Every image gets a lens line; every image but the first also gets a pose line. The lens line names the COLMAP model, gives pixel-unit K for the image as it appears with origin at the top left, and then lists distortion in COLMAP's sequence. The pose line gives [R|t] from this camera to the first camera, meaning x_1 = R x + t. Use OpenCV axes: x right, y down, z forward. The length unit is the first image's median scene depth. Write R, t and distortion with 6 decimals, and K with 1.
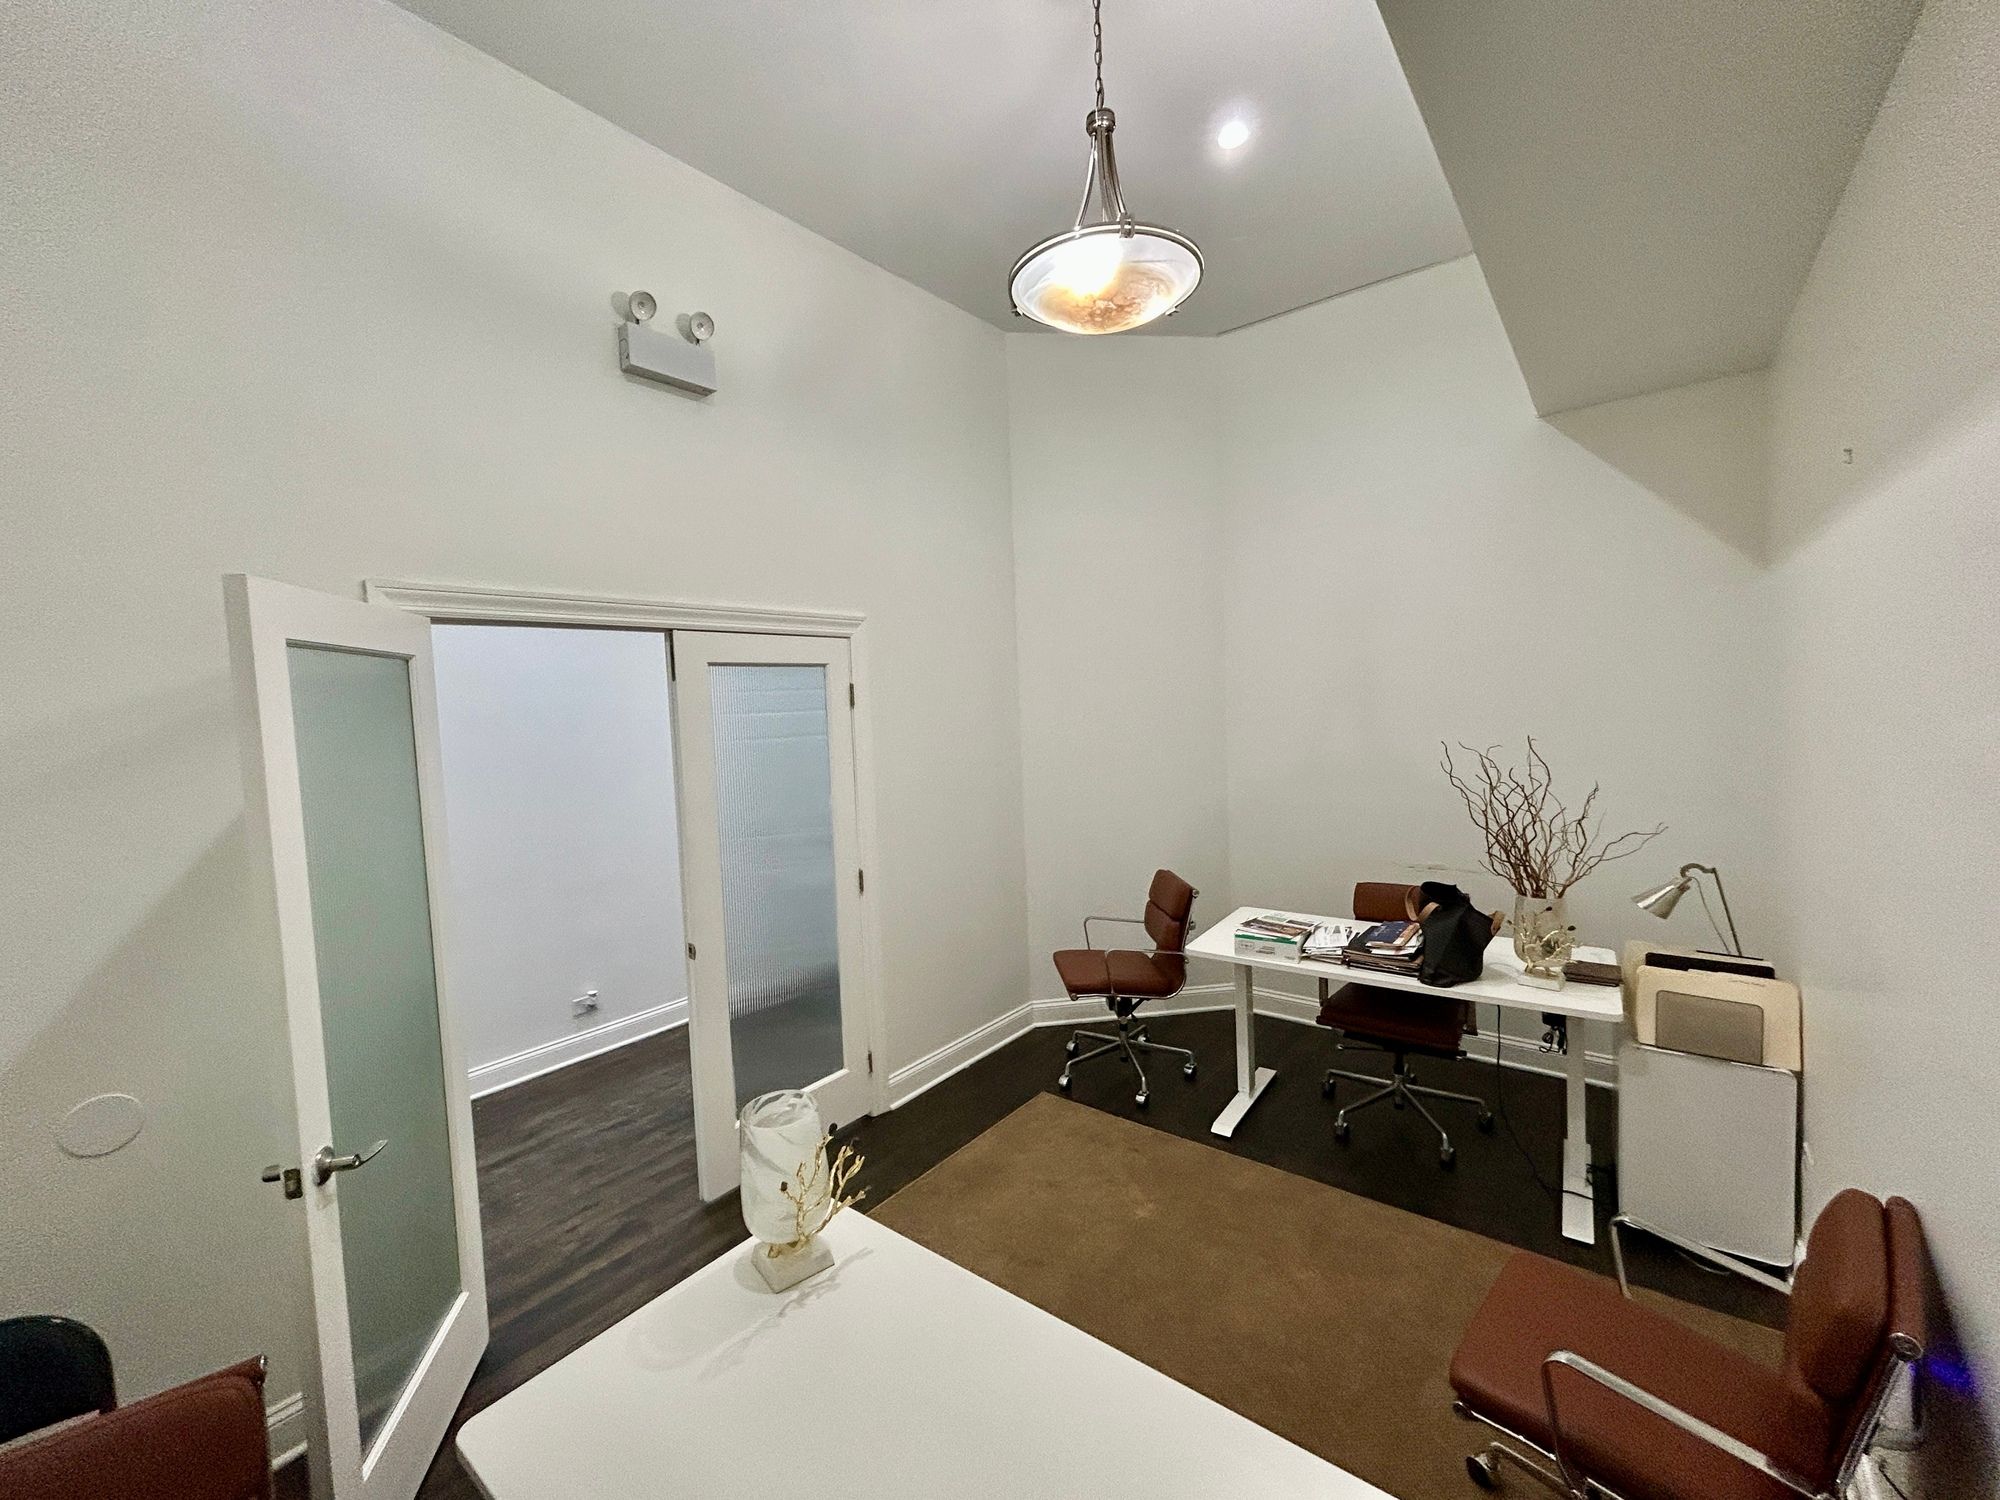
lens RADIAL K [[805.6, 0, 1002.0], [0, 805.6, 747.0], [0, 0, 1]] dist [0.001300, 0.000715]
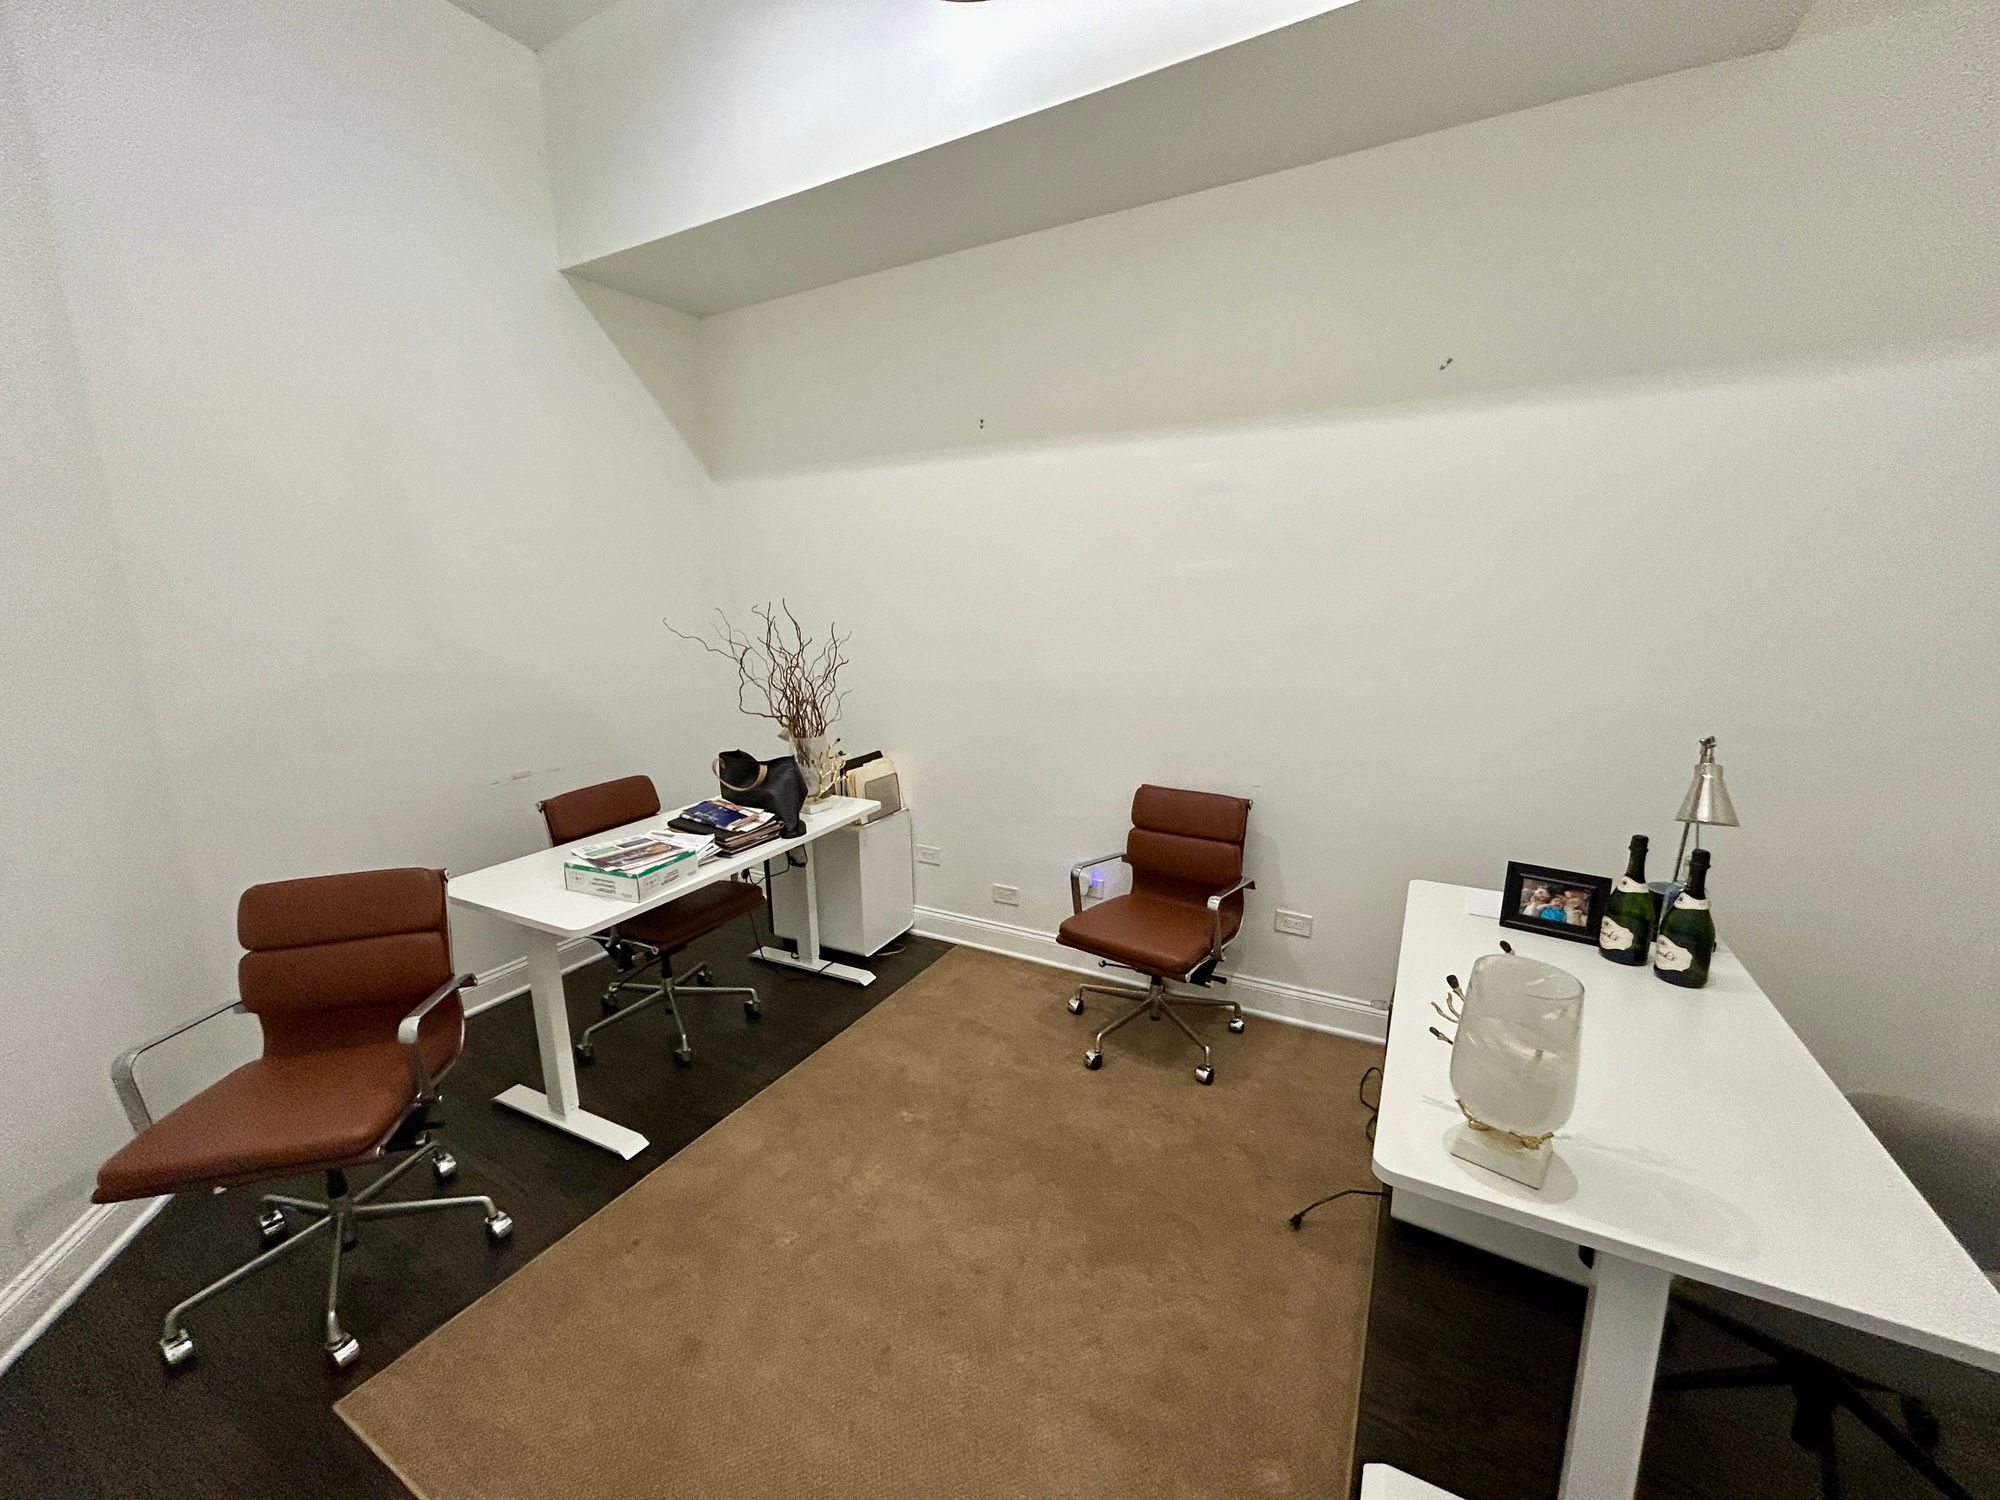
lens RADIAL K [[805.6, 0, 999.8], [0, 805.6, 750.6], [0, 0, 1]] dist [0.001300, 0.000715]
pose [[-0.162510, -0.150488, 0.975163, -0.462958], [0.075807, 0.983476, 0.164404, 0.028960], [-0.983790, 0.100642, -0.148417, 0.792022]]
